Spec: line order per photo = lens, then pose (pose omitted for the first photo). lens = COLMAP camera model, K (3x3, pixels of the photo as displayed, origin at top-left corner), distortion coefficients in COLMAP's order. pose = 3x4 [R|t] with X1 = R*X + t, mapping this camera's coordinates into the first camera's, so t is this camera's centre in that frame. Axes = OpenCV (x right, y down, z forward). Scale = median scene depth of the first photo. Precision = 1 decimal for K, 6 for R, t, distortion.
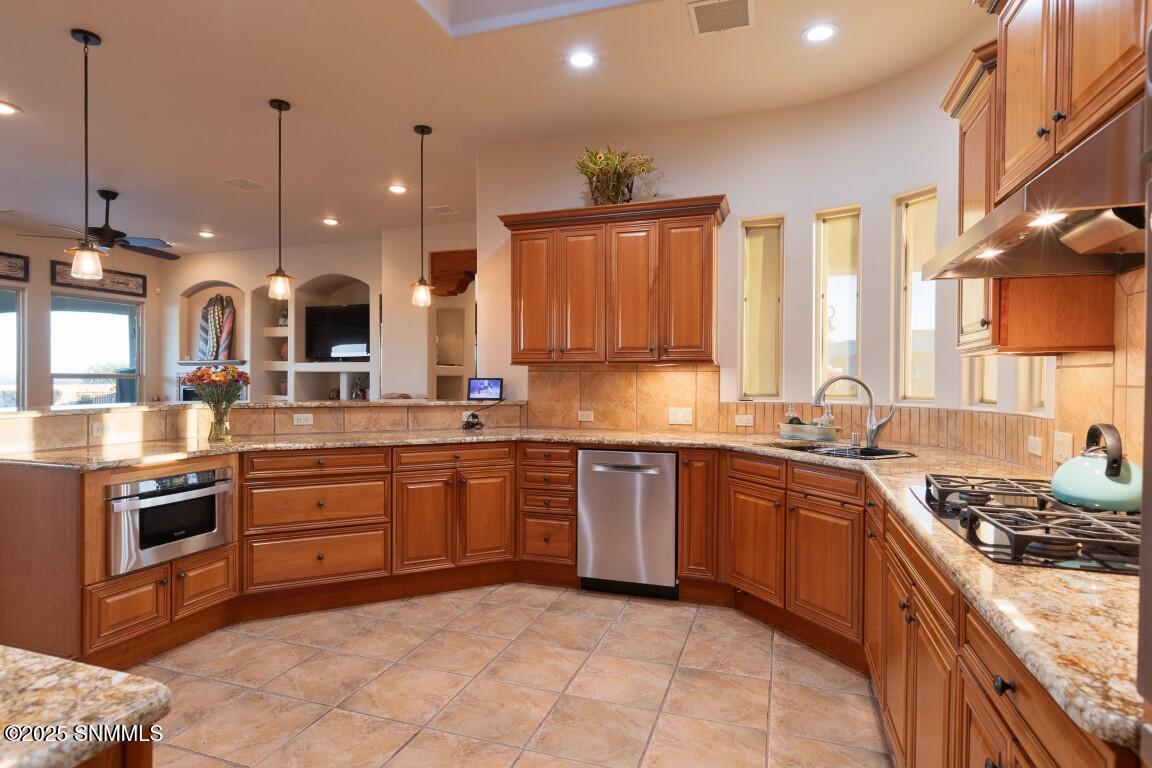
lens RADIAL K [[608.7, 0, 569.7], [0, 608.7, 386.3], [0, 0, 1]] dist [-0.002589, -0.000997]
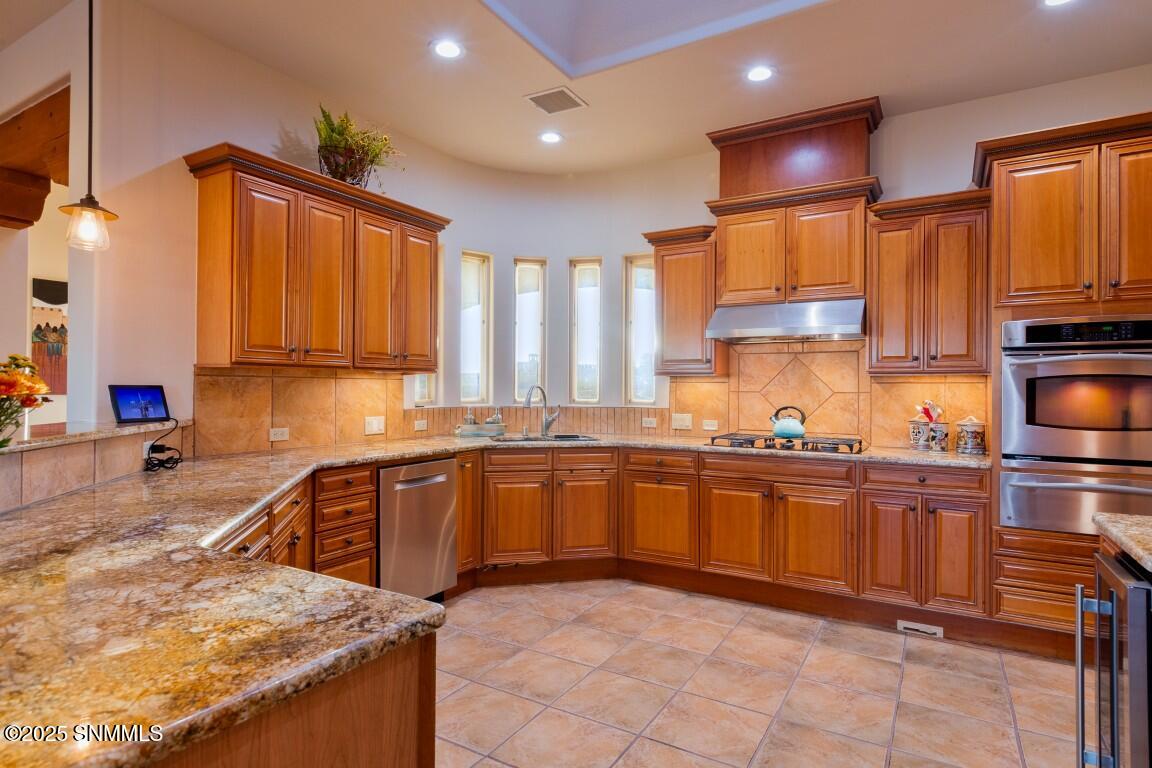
lens RADIAL K [[608.7, 0, 574.4], [0, 608.7, 386.6], [0, 0, 1]] dist [-0.002589, -0.000997]
pose [[0.214234, -0.000944, 0.976782, -0.696768], [0.007367, 0.999973, -0.000649, -0.009488], [-0.976755, 0.007335, 0.214235, 0.494089]]
